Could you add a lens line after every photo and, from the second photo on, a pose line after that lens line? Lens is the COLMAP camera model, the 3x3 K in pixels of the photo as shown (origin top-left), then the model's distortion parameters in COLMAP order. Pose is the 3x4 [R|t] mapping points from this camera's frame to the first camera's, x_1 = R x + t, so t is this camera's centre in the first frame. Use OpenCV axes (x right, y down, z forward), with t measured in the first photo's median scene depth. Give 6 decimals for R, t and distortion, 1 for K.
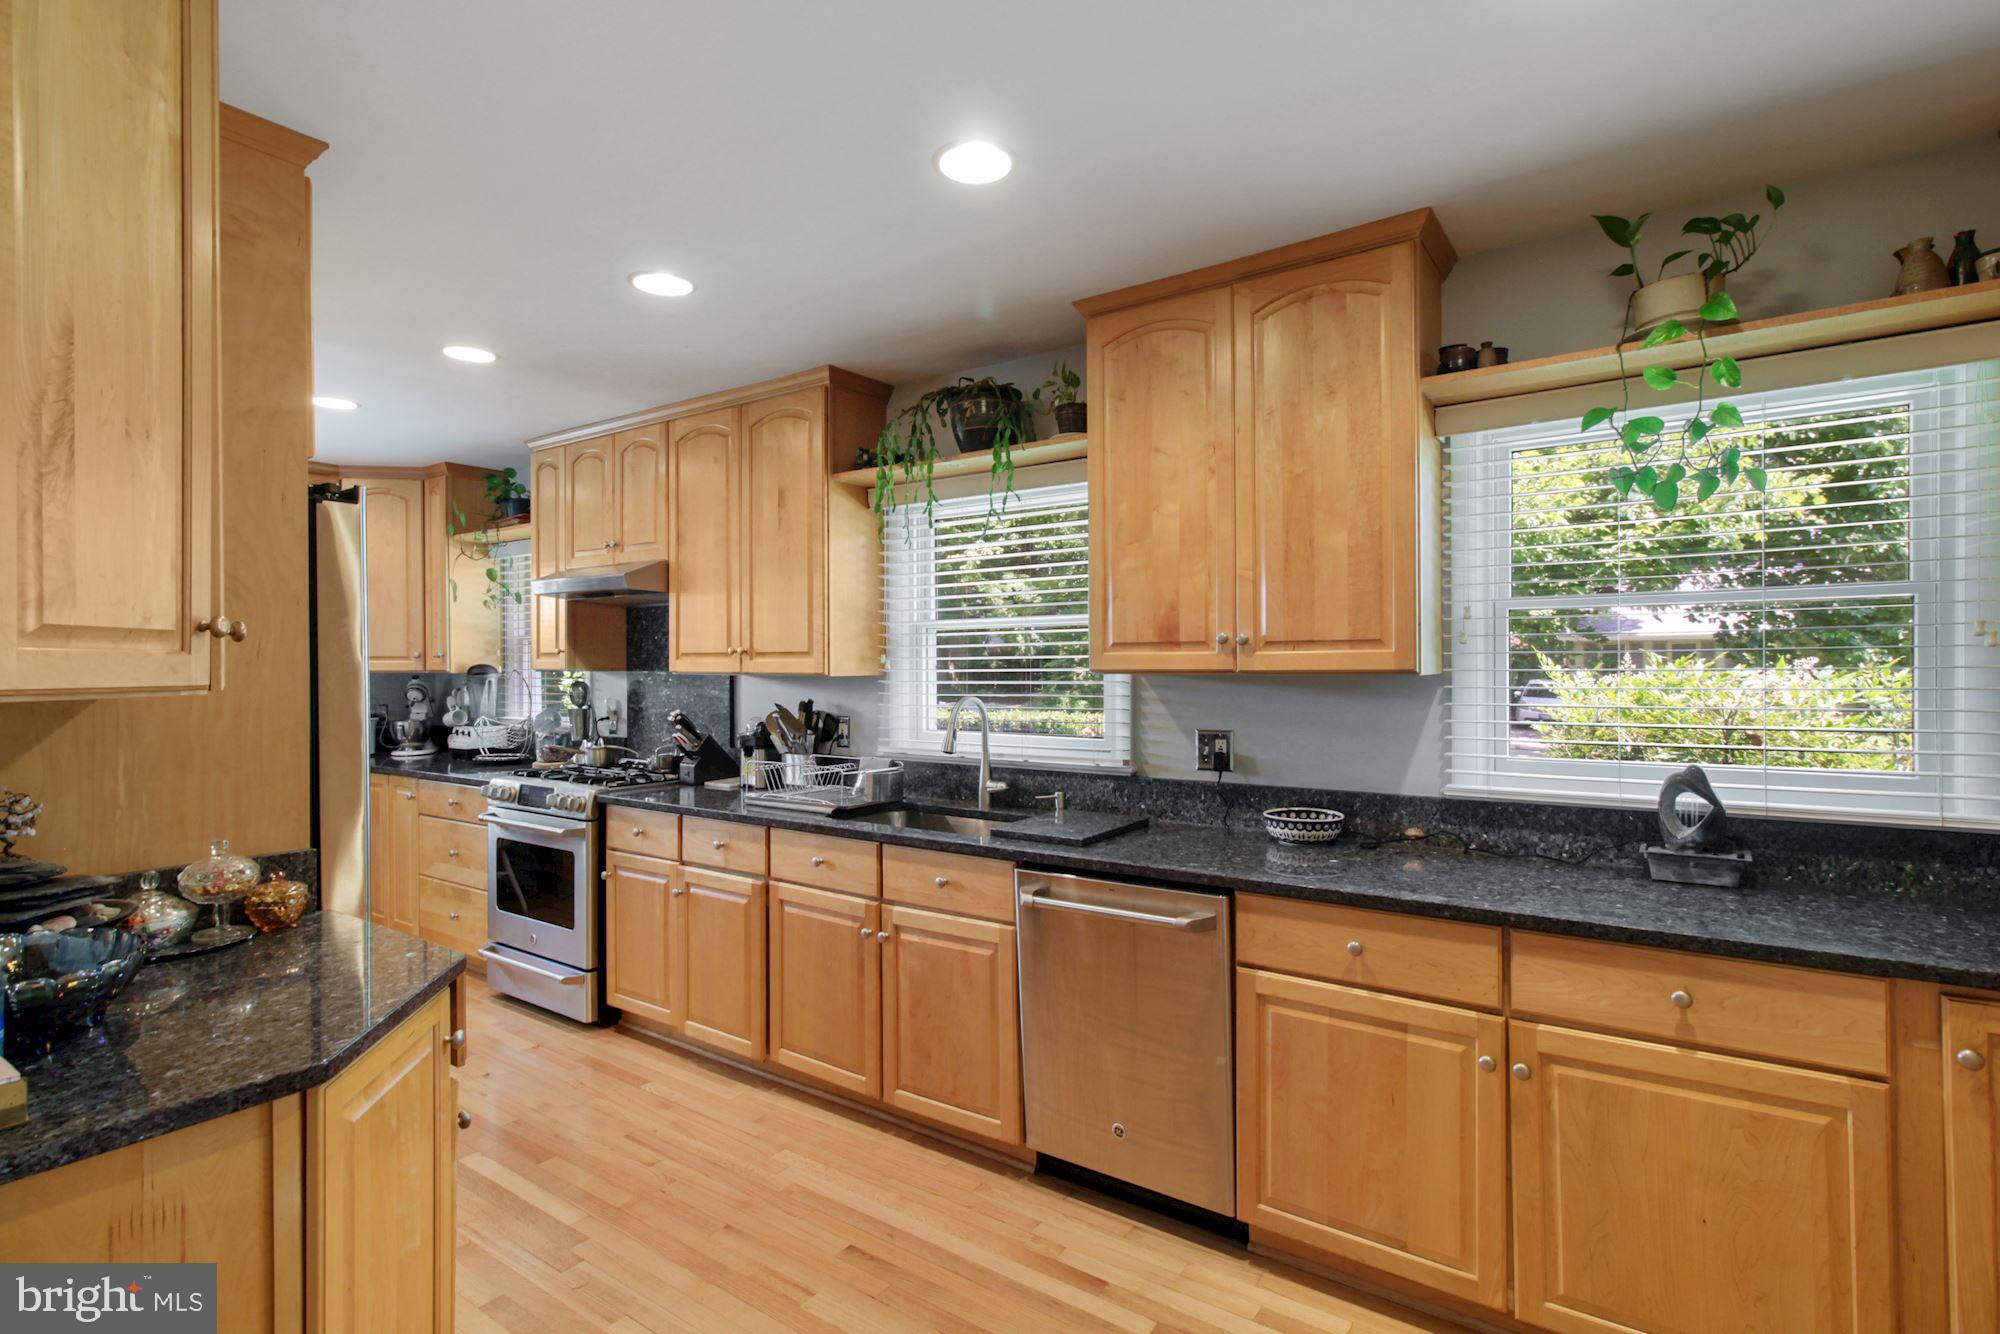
lens RADIAL K [[933.1, 0, 1007.4], [0, 933.1, 669.6], [0, 0, 1]] dist [0.006893, -0.000722]
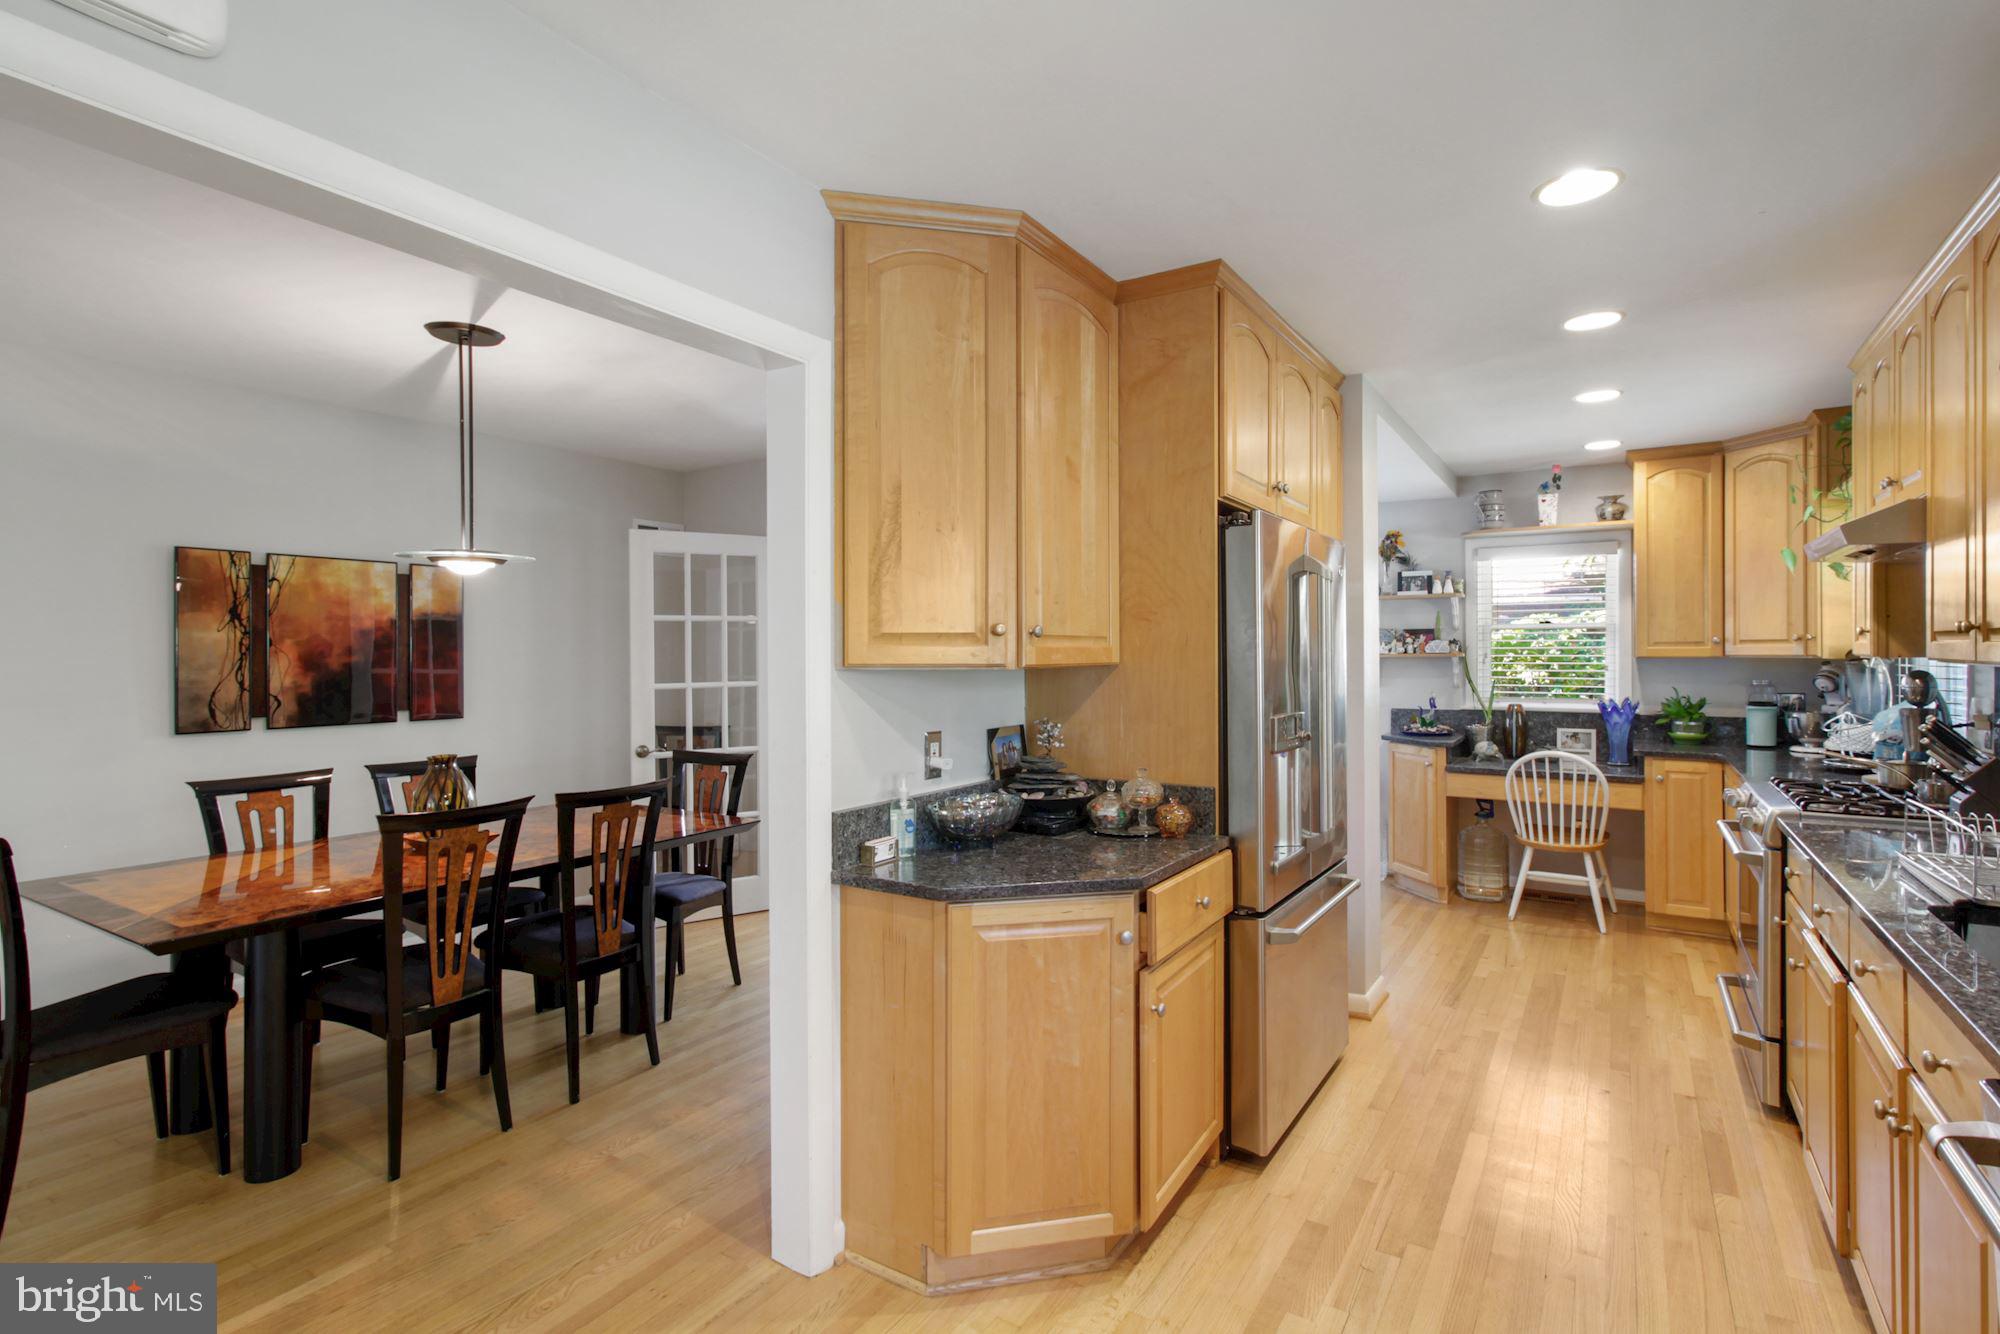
lens RADIAL K [[933.1, 0, 1003.3], [0, 933.1, 671.6], [0, 0, 1]] dist [0.006893, -0.000722]
pose [[0.047742, 0.010614, -0.998803, 0.484519], [0.004696, 0.999930, 0.010851, 0.007752], [0.998849, -0.005208, 0.047689, 0.528514]]
